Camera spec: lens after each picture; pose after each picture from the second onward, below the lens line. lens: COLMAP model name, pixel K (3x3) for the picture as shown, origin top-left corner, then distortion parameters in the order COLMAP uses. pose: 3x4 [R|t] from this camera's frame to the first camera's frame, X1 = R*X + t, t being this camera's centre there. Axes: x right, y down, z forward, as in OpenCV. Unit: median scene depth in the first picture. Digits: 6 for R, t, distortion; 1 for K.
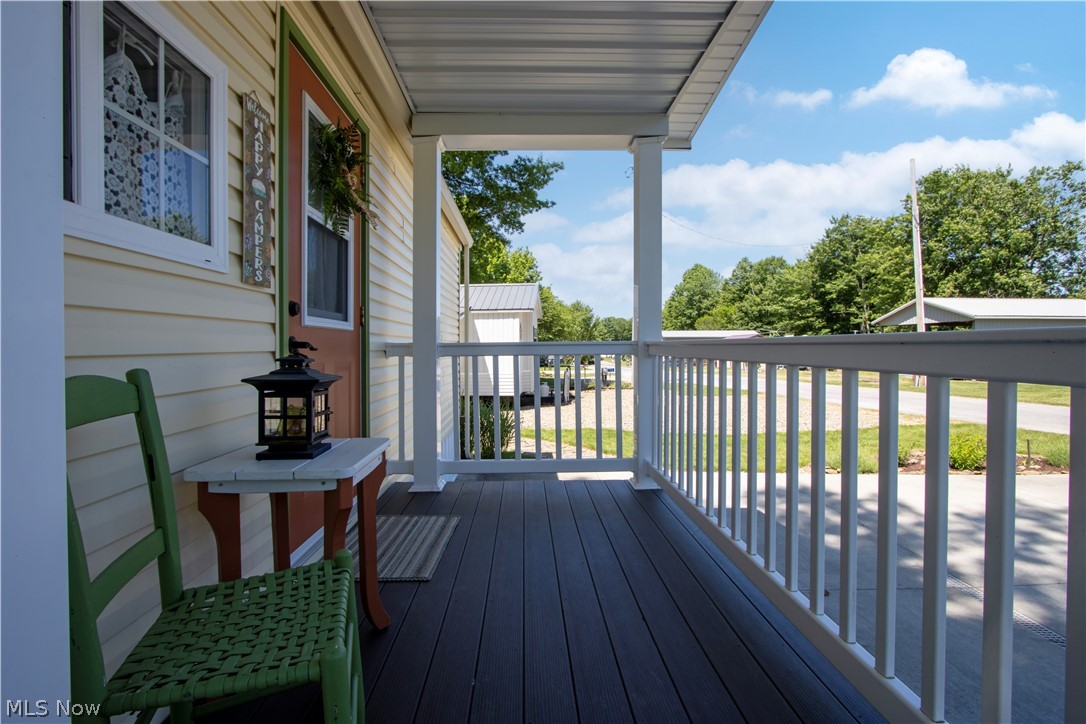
lens RADIAL K [[504.5, 0, 532.3], [0, 504.5, 356.0], [0, 0, 1]] dist [-0.014673, 0.001446]
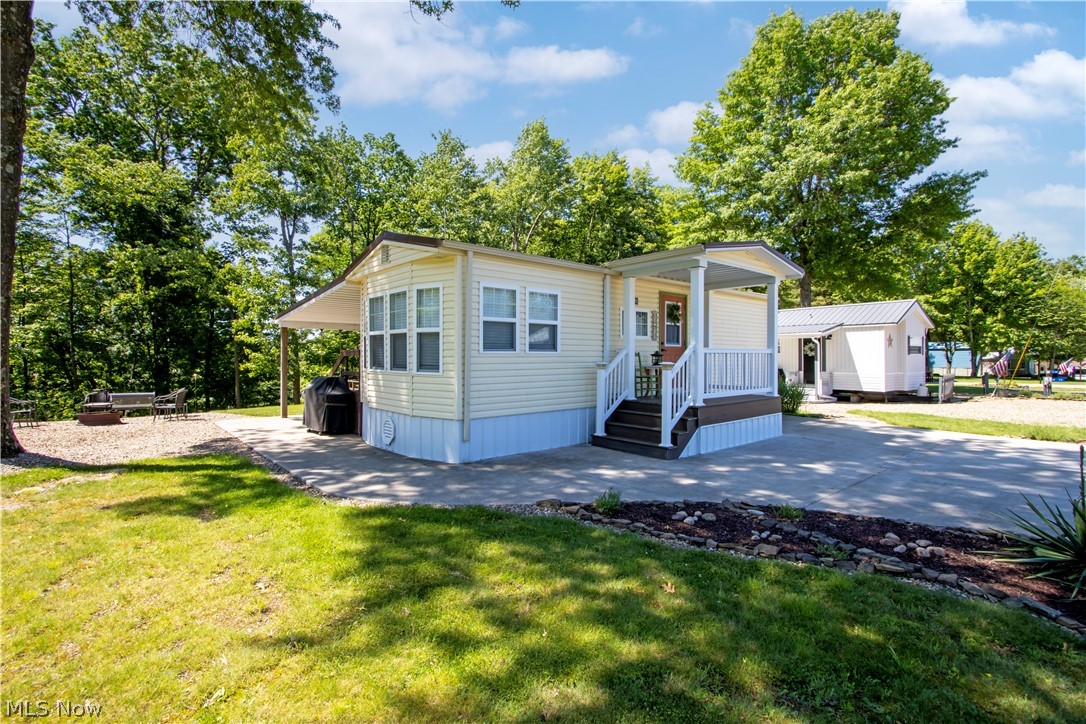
lens RADIAL K [[504.5, 0, 546.0], [0, 504.5, 359.7], [0, 0, 1]] dist [-0.014673, 0.001446]
pose [[0.654967, 0.012182, -0.755559, 0.367299], [-0.018302, 0.999832, 0.000255, 0.013792], [0.755436, 0.013661, 0.655081, -0.458469]]
